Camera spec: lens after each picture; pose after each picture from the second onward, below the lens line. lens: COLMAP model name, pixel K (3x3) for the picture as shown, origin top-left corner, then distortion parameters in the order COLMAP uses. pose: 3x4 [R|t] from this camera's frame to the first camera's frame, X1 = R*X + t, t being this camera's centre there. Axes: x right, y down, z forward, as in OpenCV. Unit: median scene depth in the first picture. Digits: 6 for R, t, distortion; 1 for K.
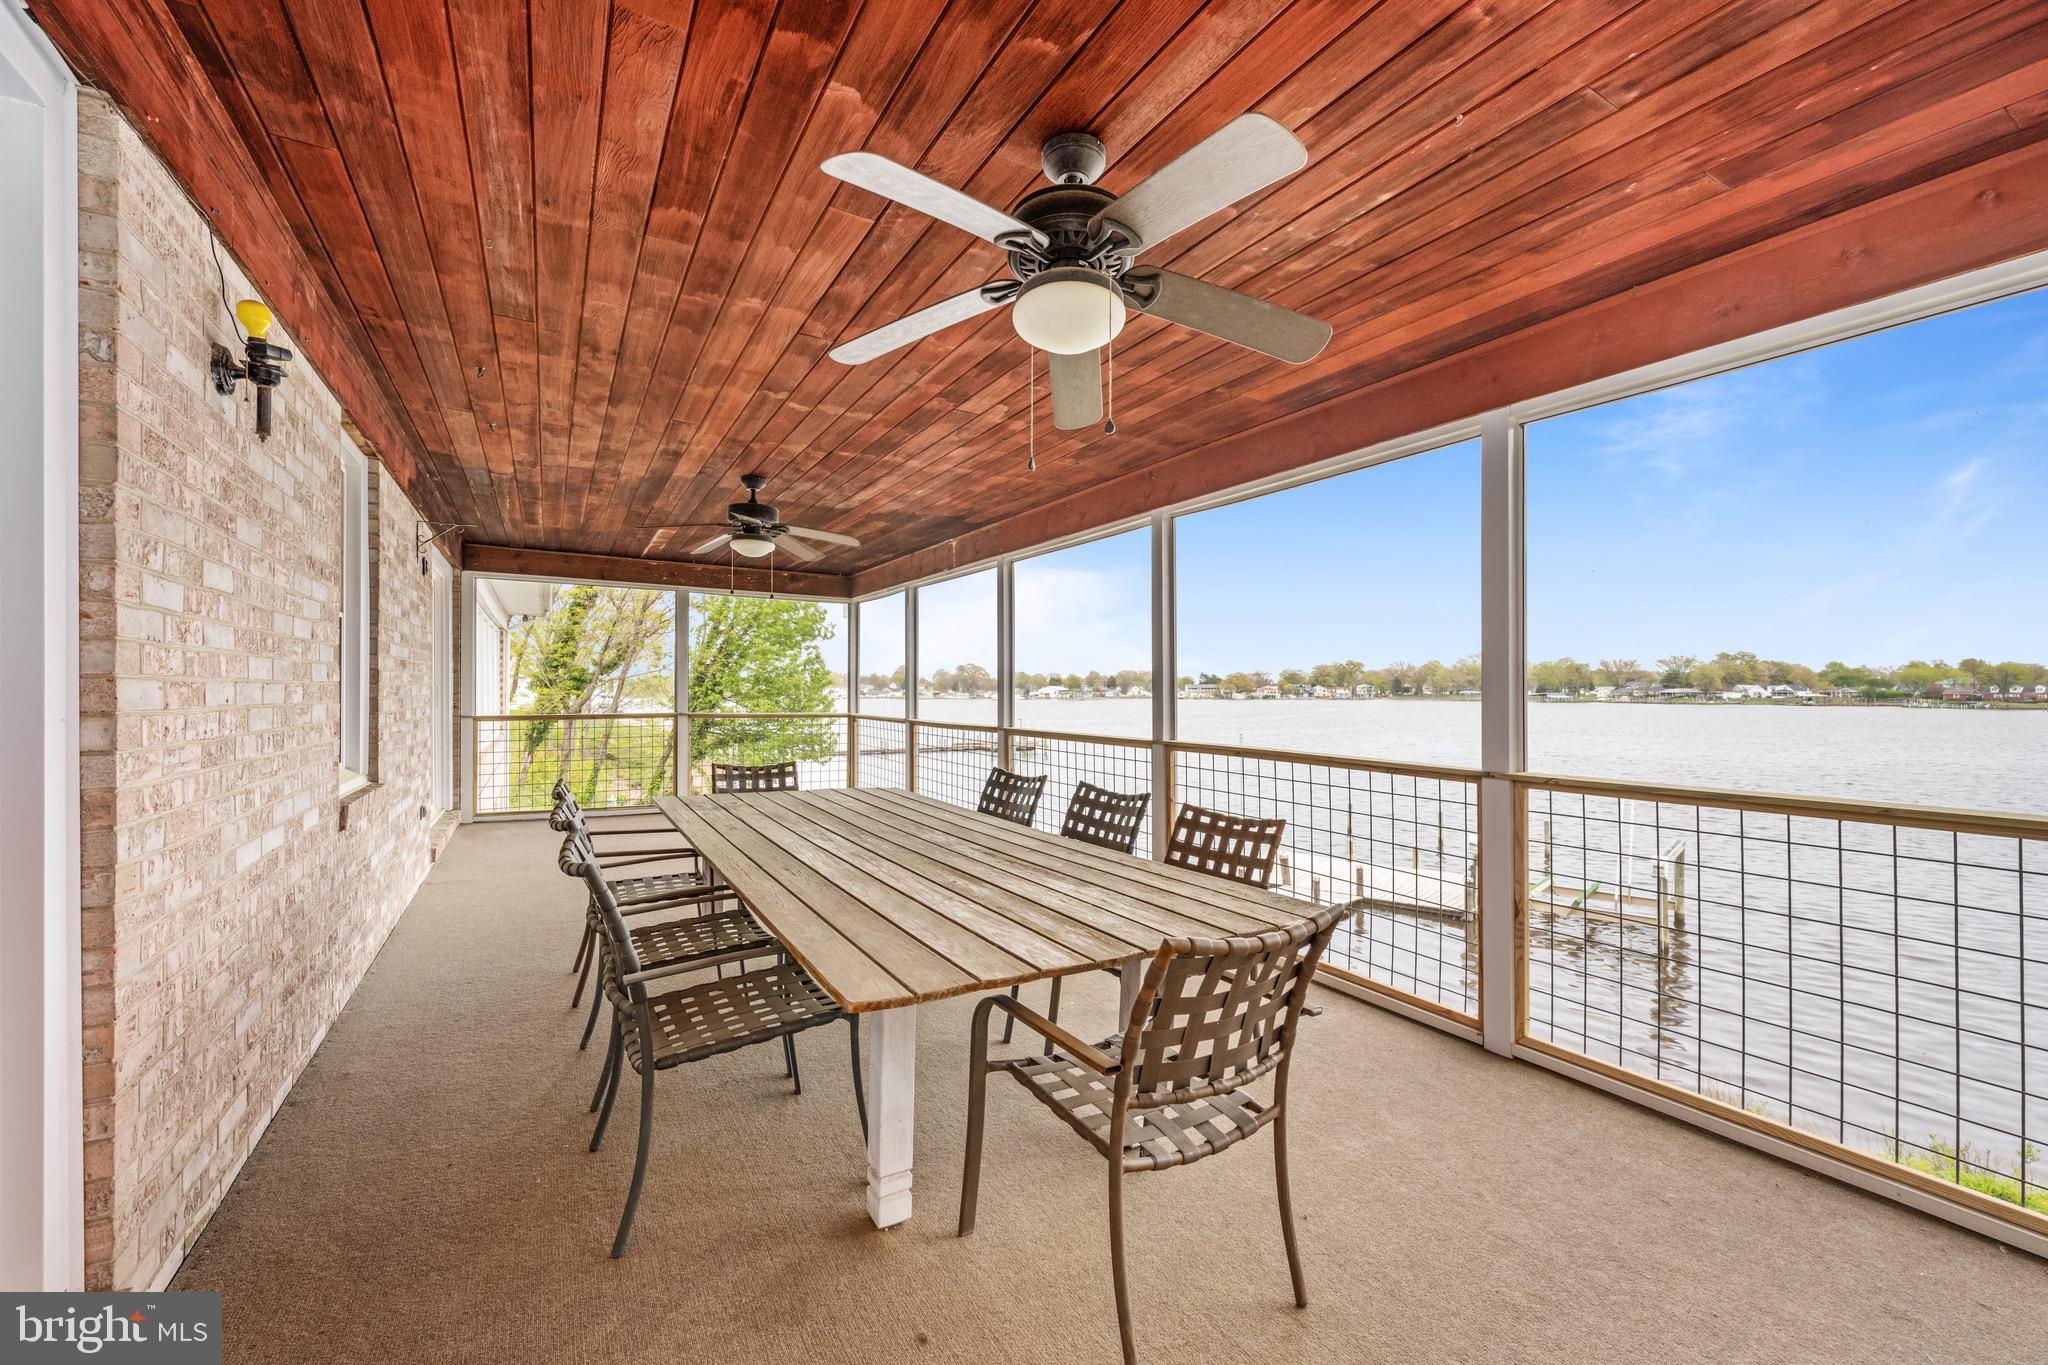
lens RADIAL K [[827.3, 0, 1018.1], [0, 827.3, 682.2], [0, 0, 1]] dist [-0.001021, 0.000867]
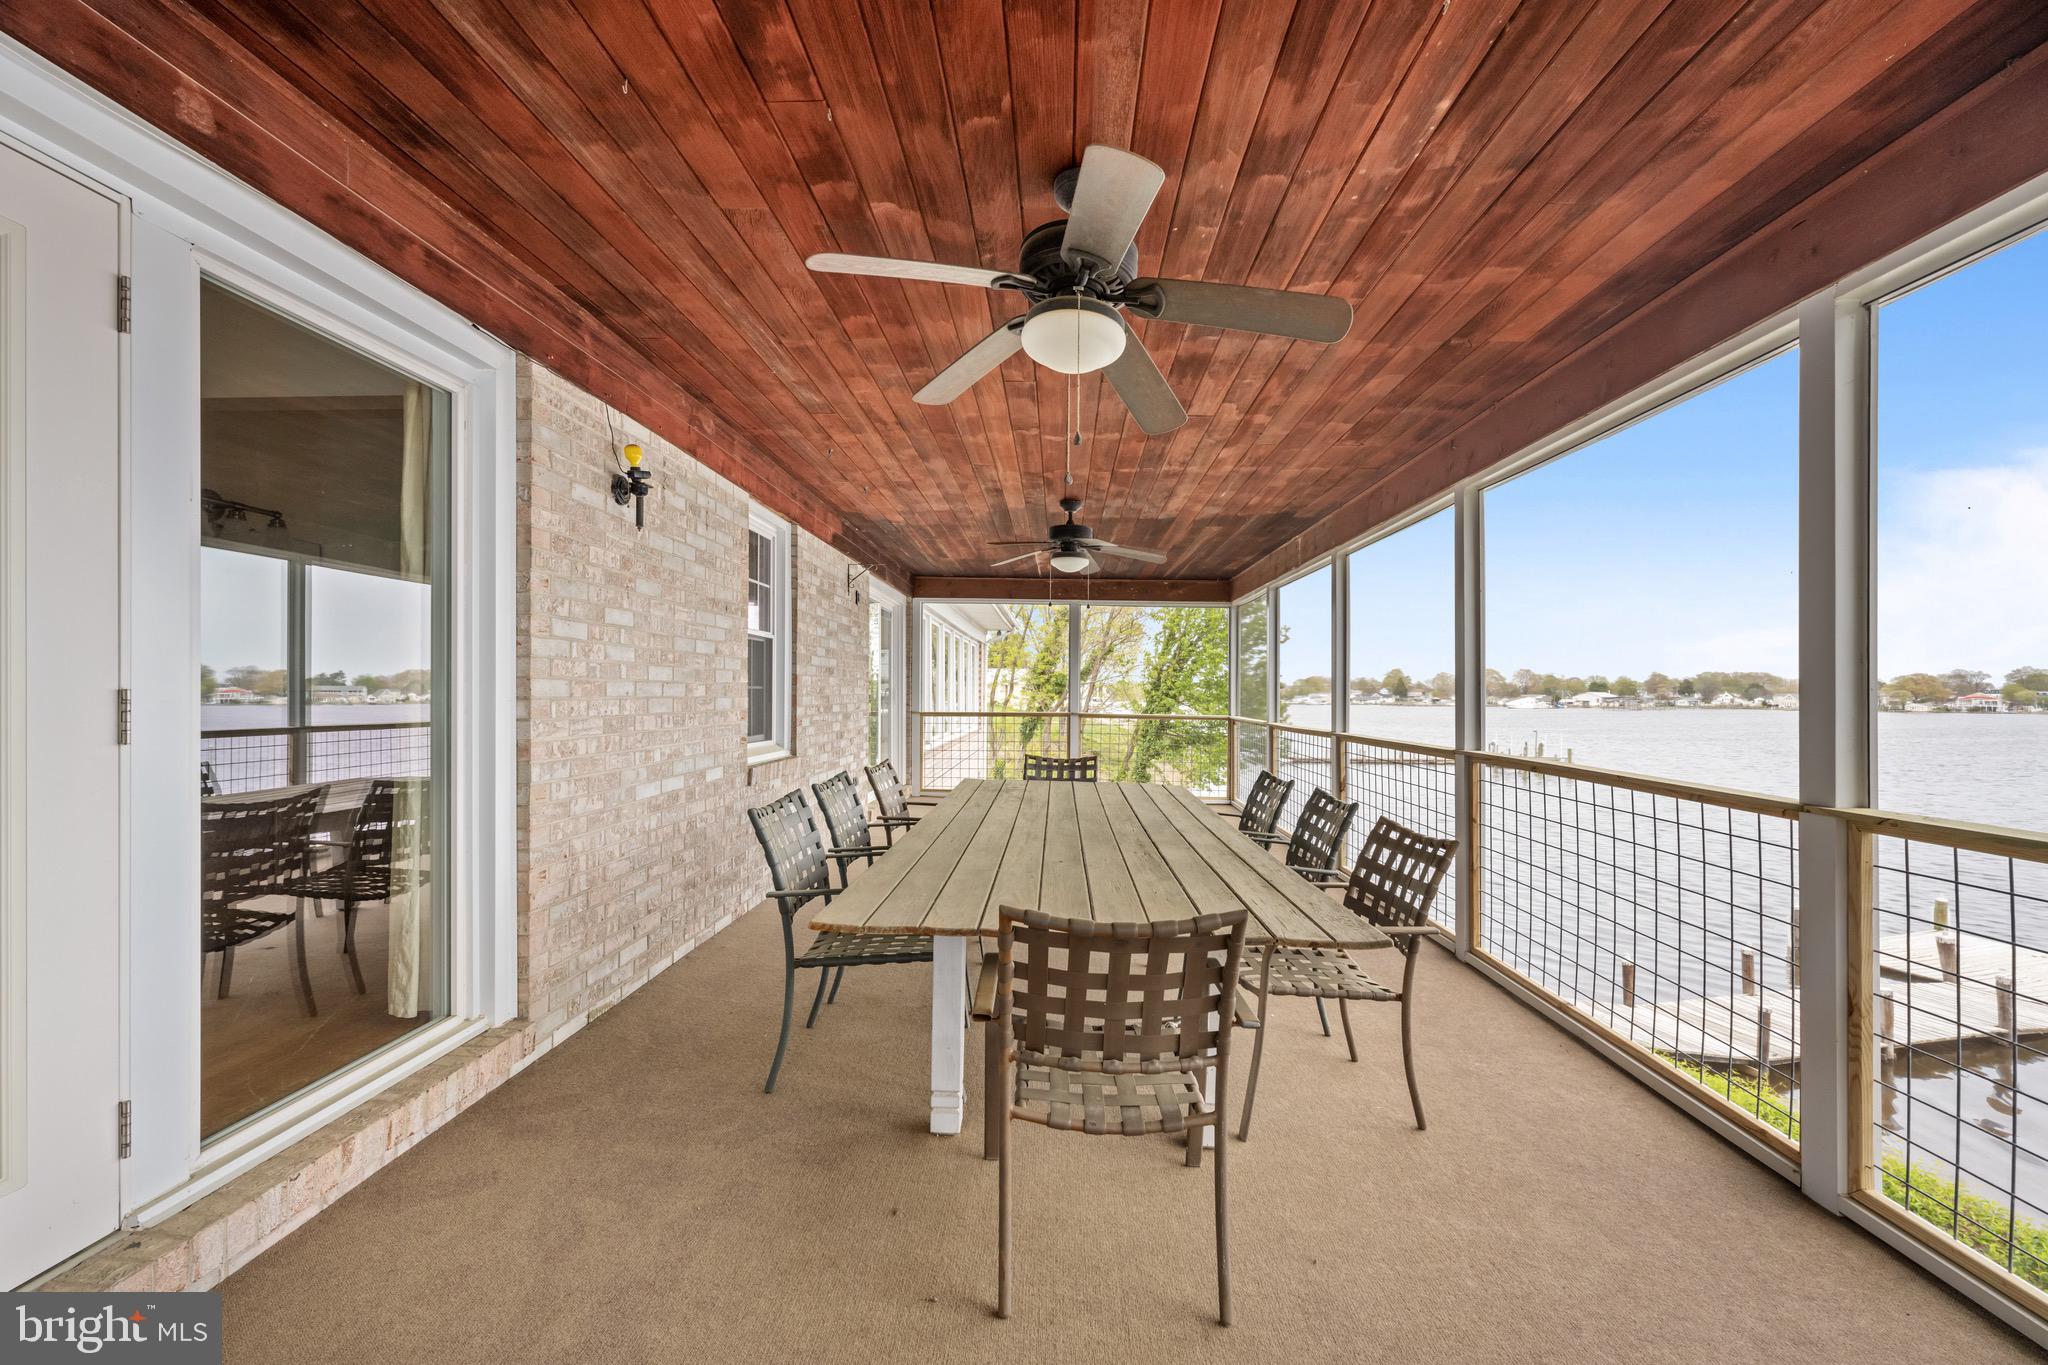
lens RADIAL K [[827.3, 0, 1018.4], [0, 827.3, 688.6], [0, 0, 1]] dist [-0.001021, 0.000867]
pose [[0.840892, 0.001124, -0.541202, 0.483641], [-0.000300, 0.999999, 0.001609, 0.009115], [0.541203, -0.001190, 0.840891, 0.045193]]
